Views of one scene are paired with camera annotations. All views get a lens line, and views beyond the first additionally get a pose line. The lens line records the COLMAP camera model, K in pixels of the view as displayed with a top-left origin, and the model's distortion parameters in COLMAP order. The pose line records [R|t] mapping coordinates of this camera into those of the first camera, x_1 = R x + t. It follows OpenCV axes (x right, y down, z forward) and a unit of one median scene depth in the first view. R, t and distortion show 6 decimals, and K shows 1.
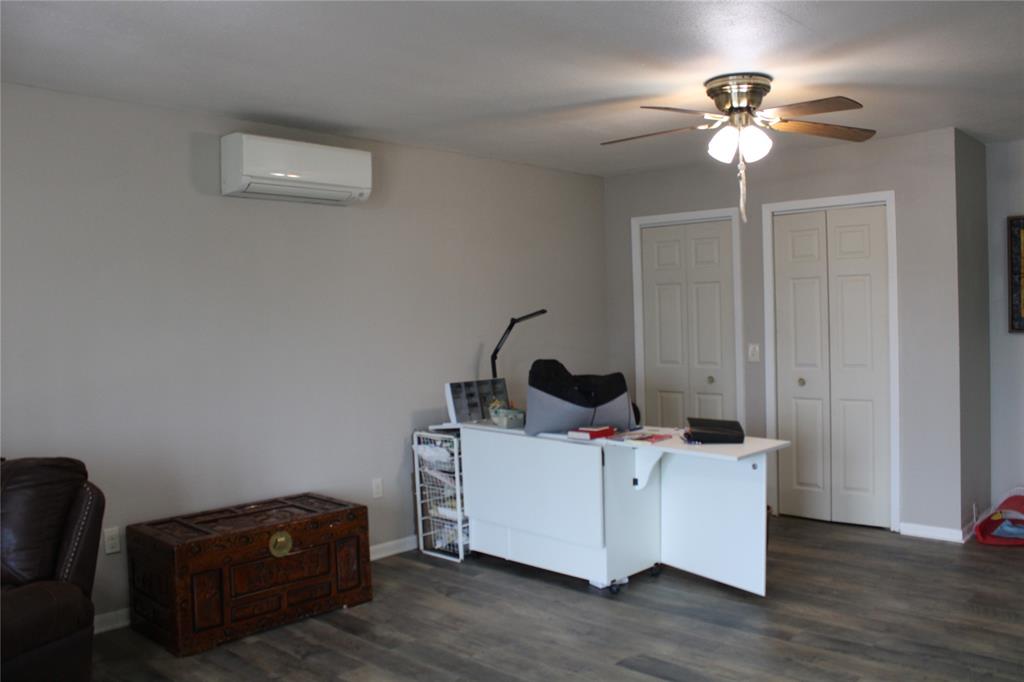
lens RADIAL K [[861.1, 0, 515.1], [0, 861.1, 336.5], [0, 0, 1]] dist [-0.168361, 0.160872]
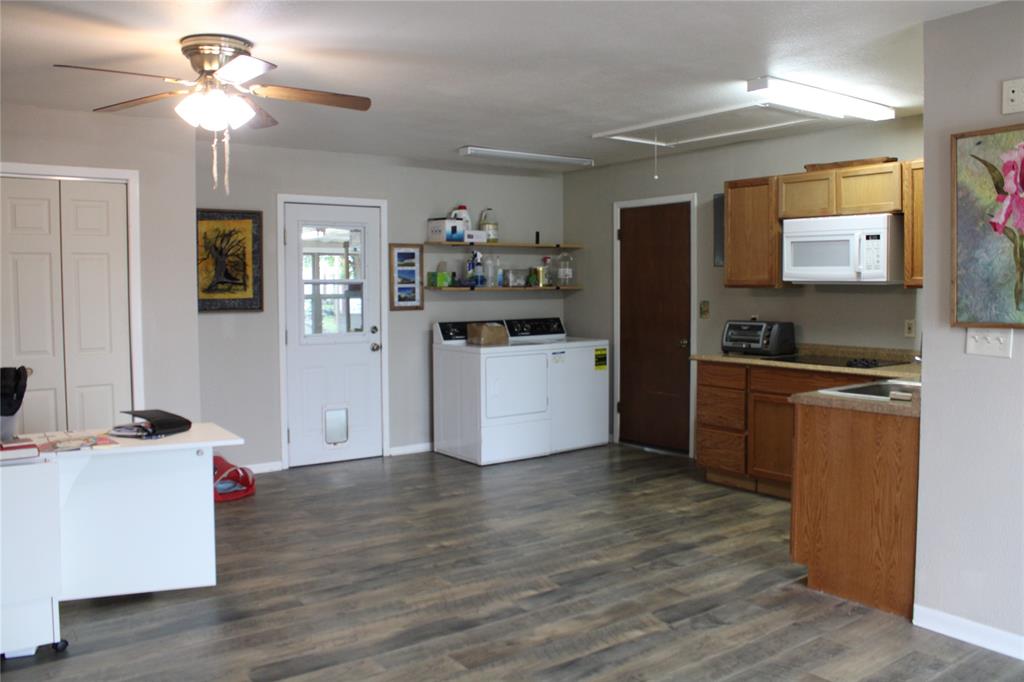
lens RADIAL K [[861.1, 0, 515.1], [0, 861.1, 336.5], [0, 0, 1]] dist [-0.168361, 0.160872]
pose [[0.202076, -0.035709, 0.978719, -0.610928], [0.026386, 0.999171, 0.031007, 0.005130], [-0.979014, 0.019558, 0.202851, 0.508256]]
